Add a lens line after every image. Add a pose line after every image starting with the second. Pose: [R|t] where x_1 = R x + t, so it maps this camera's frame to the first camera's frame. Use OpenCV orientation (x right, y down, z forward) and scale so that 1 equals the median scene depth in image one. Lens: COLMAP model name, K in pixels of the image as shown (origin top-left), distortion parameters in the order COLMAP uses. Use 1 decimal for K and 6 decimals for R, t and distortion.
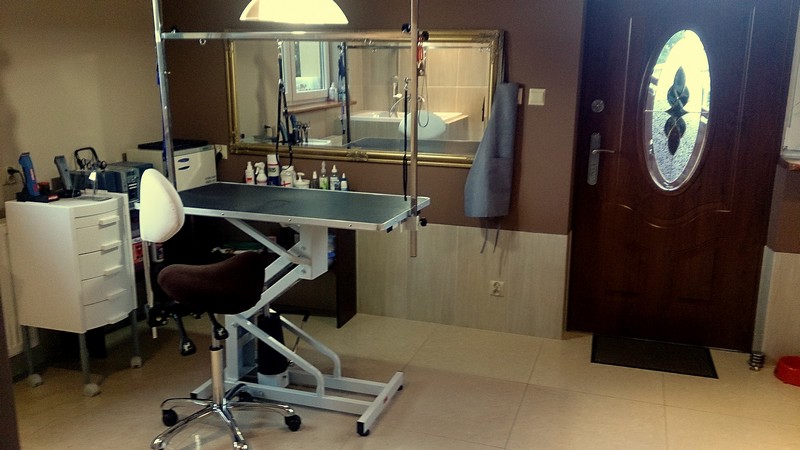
lens RADIAL K [[696.8, 0, 403.3], [0, 696.8, 232.9], [0, 0, 1]] dist [0.040801, -0.014816]
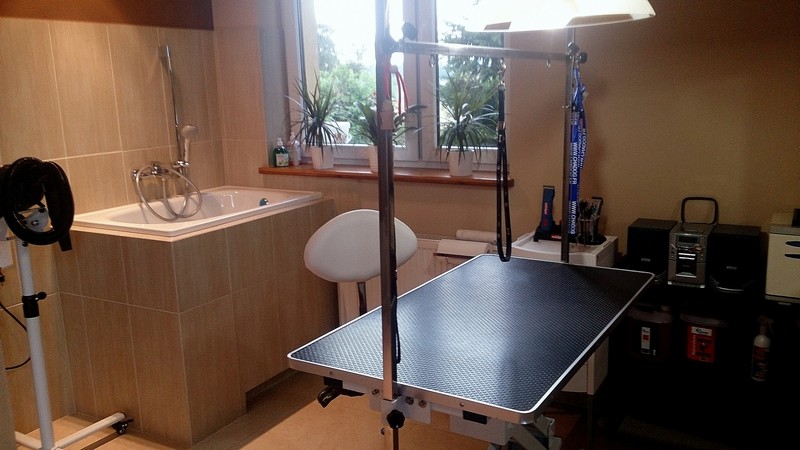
lens RADIAL K [[696.8, 0, 403.3], [0, 696.8, 232.9], [0, 0, 1]] dist [0.040801, -0.014816]
pose [[-0.207780, 0.199622, -0.957590, 0.359974], [-0.205102, 0.948303, 0.242189, -0.206362], [0.956431, 0.246725, -0.156095, 0.833893]]
